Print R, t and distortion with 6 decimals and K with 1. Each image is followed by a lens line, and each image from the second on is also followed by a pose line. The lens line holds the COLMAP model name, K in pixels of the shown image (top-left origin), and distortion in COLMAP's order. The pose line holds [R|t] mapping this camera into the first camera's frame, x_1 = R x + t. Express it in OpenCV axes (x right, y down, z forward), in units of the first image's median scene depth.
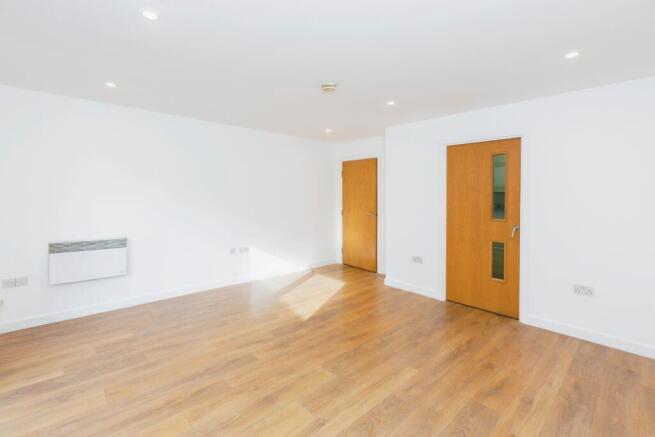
lens RADIAL K [[298.0, 0, 327.5], [0, 298.0, 218.5], [0, 0, 1]] dist [0.000598, 0.000035]
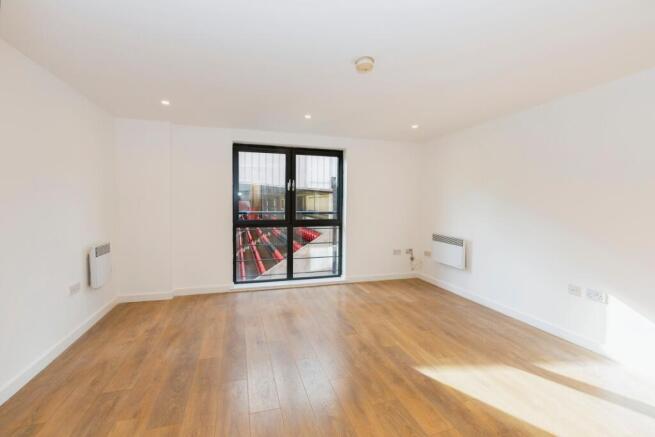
lens RADIAL K [[298.0, 0, 327.5], [0, 298.0, 218.5], [0, 0, 1]] dist [0.000598, 0.000035]
pose [[-0.446400, 0.034823, -0.894156, 0.755451], [-0.082565, 0.993377, 0.079907, -0.079509], [0.891017, 0.109497, -0.440568, 1.220827]]
